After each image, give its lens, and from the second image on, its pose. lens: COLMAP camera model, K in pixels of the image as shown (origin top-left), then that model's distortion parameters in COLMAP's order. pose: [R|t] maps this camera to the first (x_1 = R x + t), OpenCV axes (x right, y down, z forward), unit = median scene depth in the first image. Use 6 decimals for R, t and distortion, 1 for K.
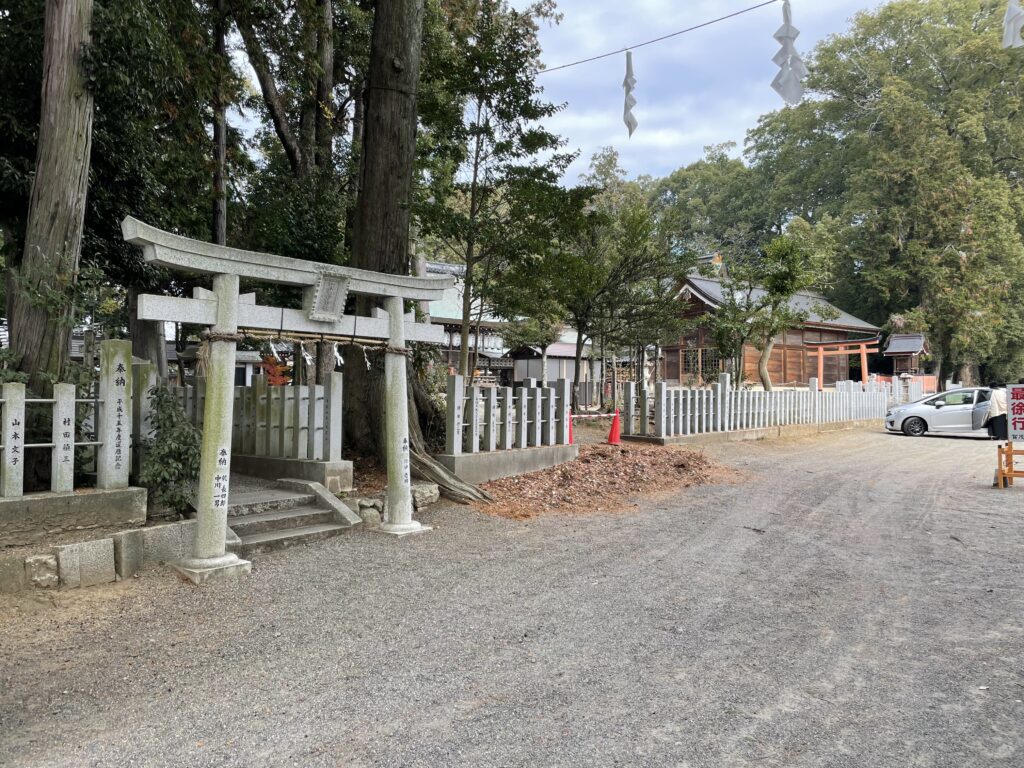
lens RADIAL K [[770.4, 0, 509.7], [0, 770.4, 384.5], [0, 0, 1]] dist [-0.000892, -0.001470]
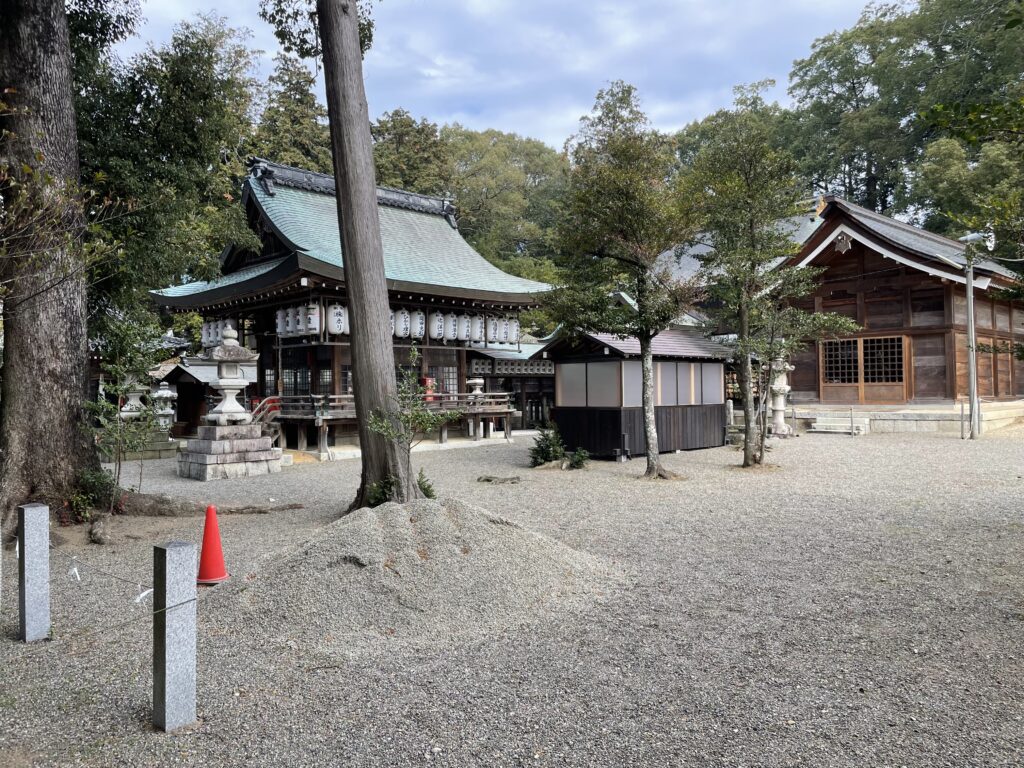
lens RADIAL K [[770.4, 0, 515.7], [0, 770.4, 383.7], [0, 0, 1]] dist [-0.000892, -0.001470]
pose [[0.998228, -0.013841, 0.057878, -0.042936], [0.013633, 0.999899, 0.003980, -0.018317], [-0.057927, -0.003184, 0.998316, 0.431701]]
